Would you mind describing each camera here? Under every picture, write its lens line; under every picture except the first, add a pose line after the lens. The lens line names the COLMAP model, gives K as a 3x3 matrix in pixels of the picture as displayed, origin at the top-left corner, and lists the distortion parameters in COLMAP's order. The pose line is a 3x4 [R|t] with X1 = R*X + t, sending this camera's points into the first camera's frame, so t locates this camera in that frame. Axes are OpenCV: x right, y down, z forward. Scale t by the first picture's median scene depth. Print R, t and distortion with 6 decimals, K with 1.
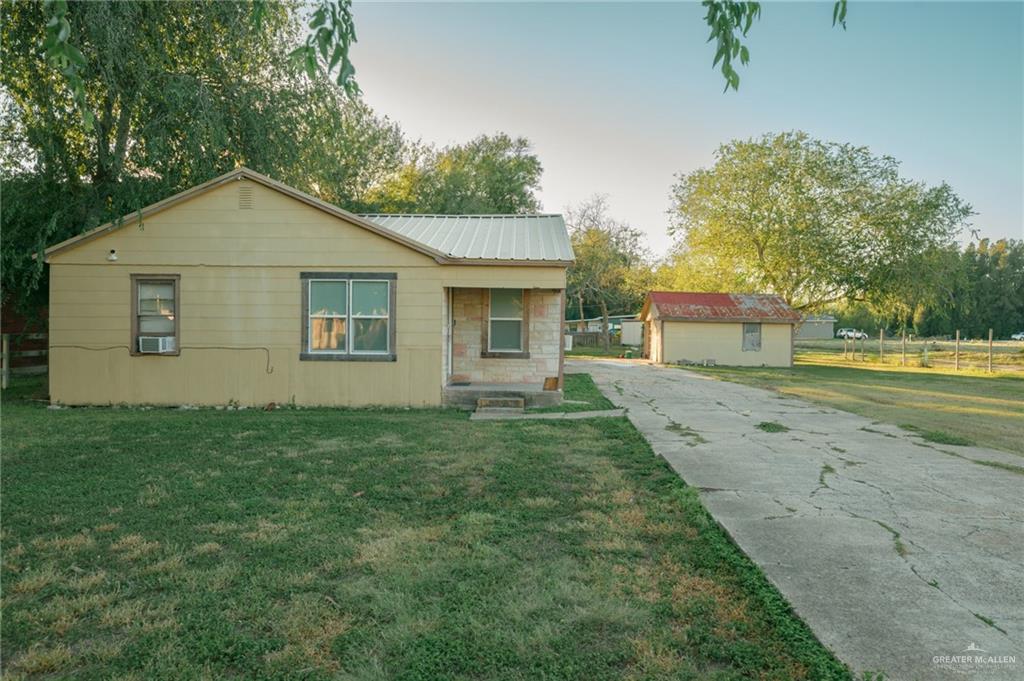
lens RADIAL K [[725.1, 0, 530.3], [0, 725.1, 336.1], [0, 0, 1]] dist [0.001335, -0.000272]
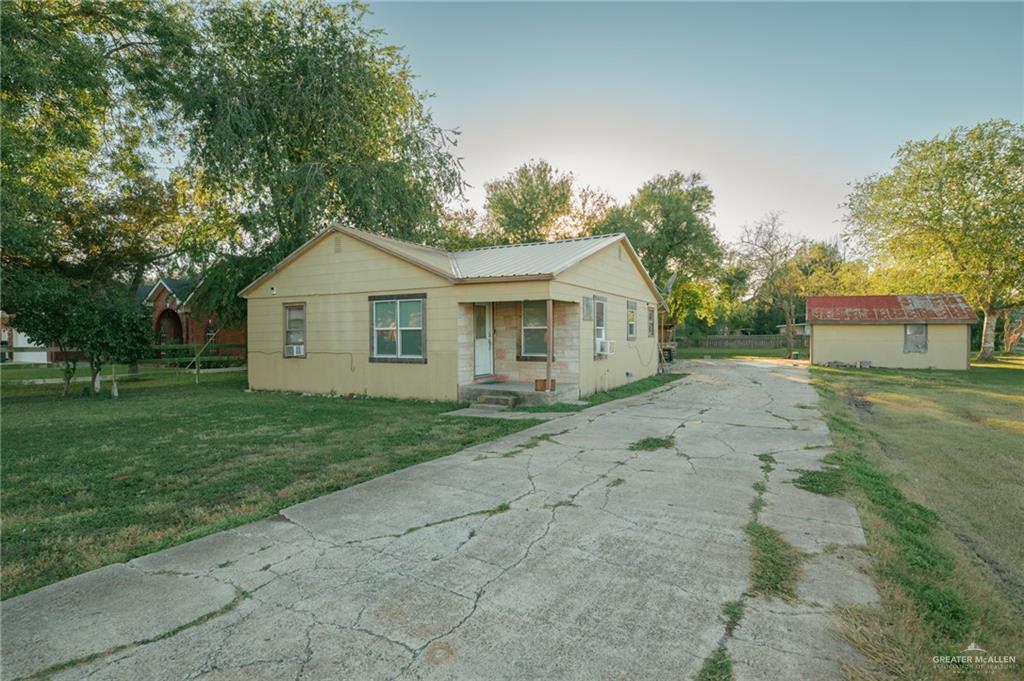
lens RADIAL K [[533.8, 0, 512.0], [0, 533.8, 340.5], [0, 0, 1]] dist [-0.001271, 0.000405]
pose [[0.883146, -0.010029, -0.468990, 0.334213], [0.010600, 0.999943, -0.001423, -0.001981], [0.468978, -0.003715, 0.883202, 0.227139]]
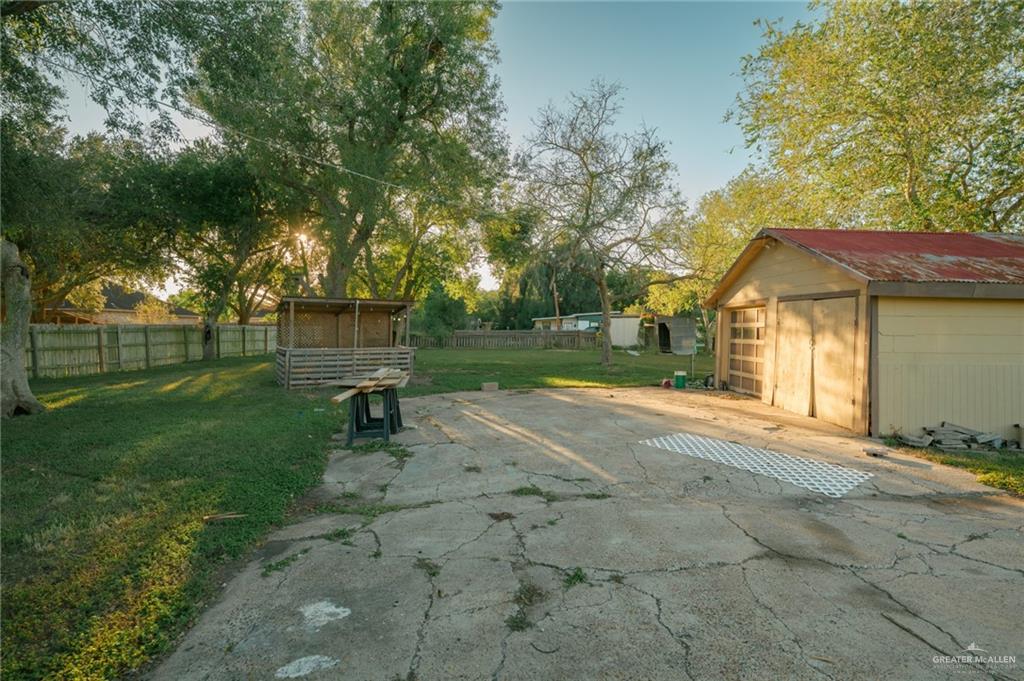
lens RADIAL K [[533.8, 0, 512.0], [0, 533.8, 340.5], [0, 0, 1]] dist [-0.001271, 0.000405]
pose [[0.999990, -0.000149, 0.004578, 0.060686], [0.000086, 0.999904, 0.013835, -0.013053], [-0.004579, -0.013835, 0.999894, 1.603200]]
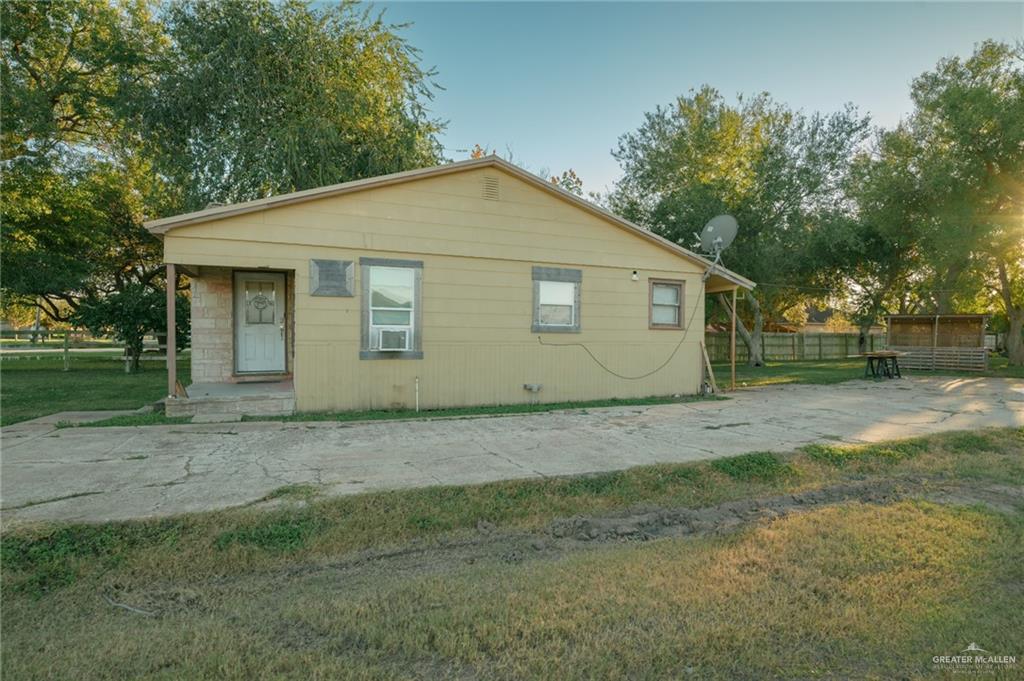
lens RADIAL K [[533.8, 0, 512.0], [0, 533.8, 340.5], [0, 0, 1]] dist [-0.001271, 0.000405]
pose [[0.390378, 0.010953, -0.920590, 0.613040], [-0.016951, 0.999845, 0.004708, 0.005581], [0.920499, 0.013767, 0.390503, 0.991832]]
